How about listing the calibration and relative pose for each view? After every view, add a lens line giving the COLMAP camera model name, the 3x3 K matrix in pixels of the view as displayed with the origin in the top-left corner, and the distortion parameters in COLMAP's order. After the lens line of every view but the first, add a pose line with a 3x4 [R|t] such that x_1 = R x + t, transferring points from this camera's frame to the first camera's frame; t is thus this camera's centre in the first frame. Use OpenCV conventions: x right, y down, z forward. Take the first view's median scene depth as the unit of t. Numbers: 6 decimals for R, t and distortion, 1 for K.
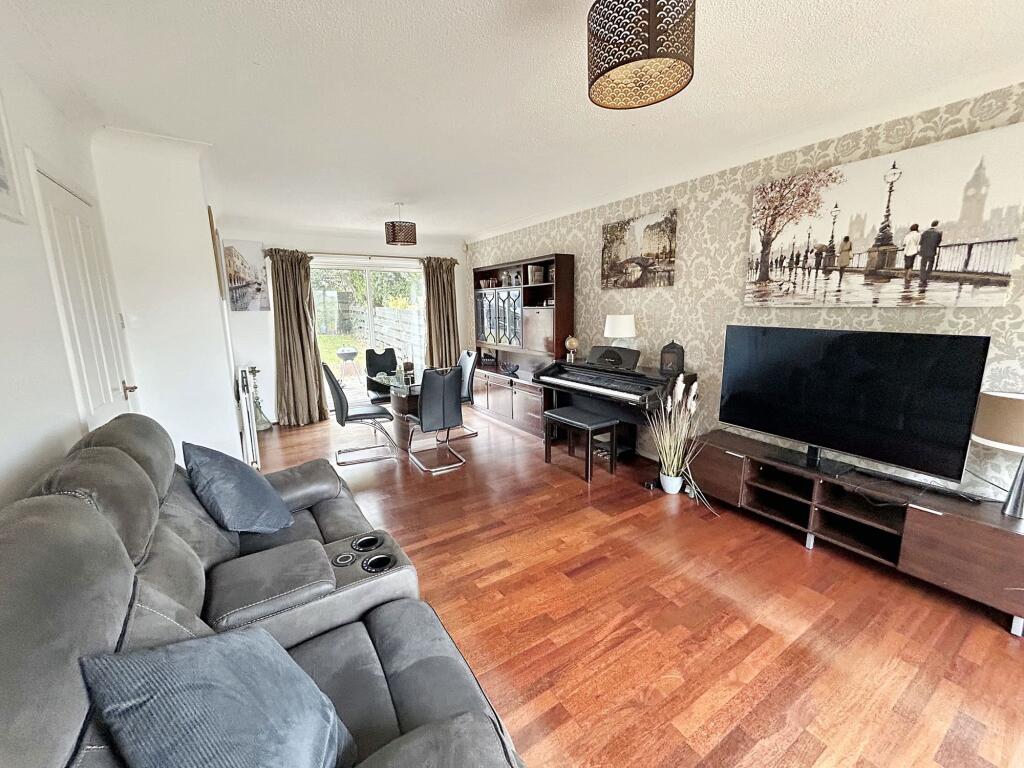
lens RADIAL K [[415.7, 0, 507.6], [0, 415.7, 383.2], [0, 0, 1]] dist [0.012092, -0.000204]
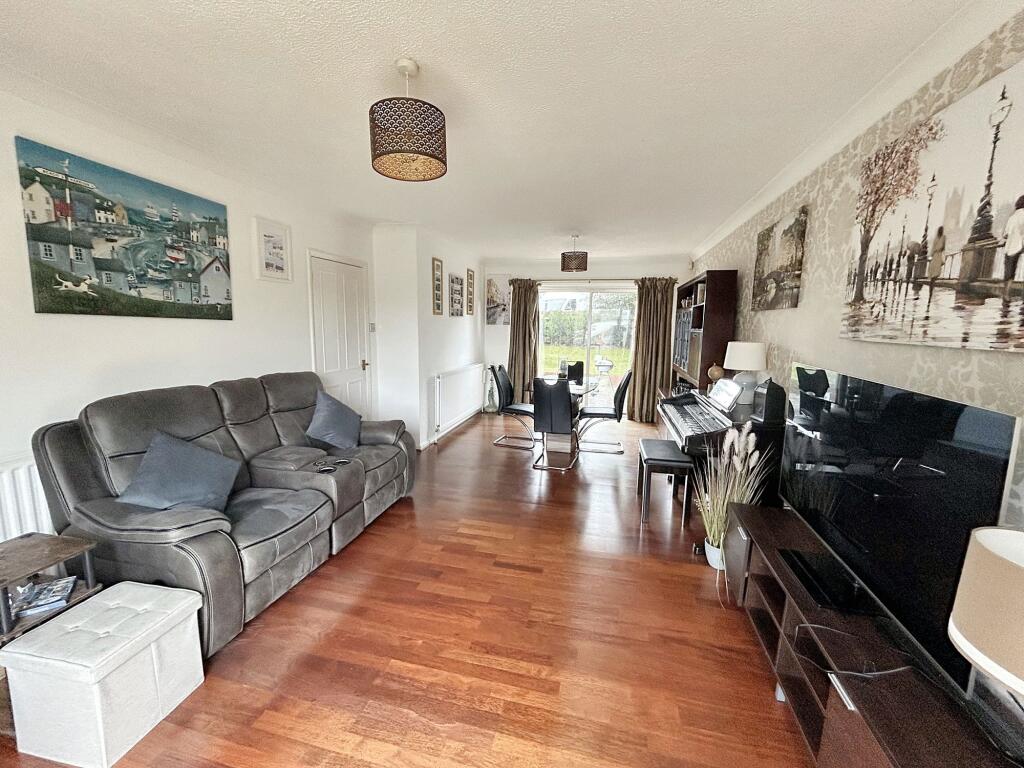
lens RADIAL K [[415.7, 0, 509.0], [0, 415.7, 383.4], [0, 0, 1]] dist [0.012092, -0.000204]
pose [[0.690528, 0.132035, -0.711152, 0.755987], [-0.161965, 0.986457, 0.025881, -0.045428], [0.704938, 0.097310, 0.702562, 0.160241]]
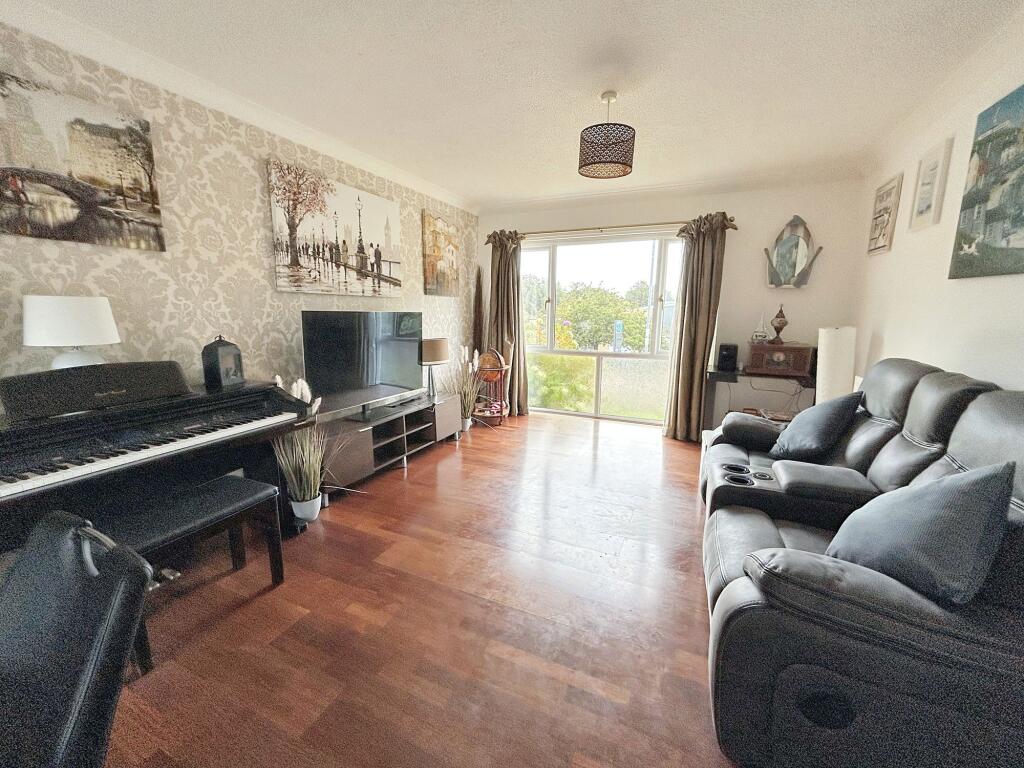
lens RADIAL K [[415.7, 0, 509.3], [0, 415.7, 379.1], [0, 0, 1]] dist [0.012092, -0.000204]
pose [[-0.536118, -0.130573, 0.833984, -0.536750], [0.159178, 0.954603, 0.251783, -0.165170], [-0.828999, 0.267738, -0.490995, 1.192839]]
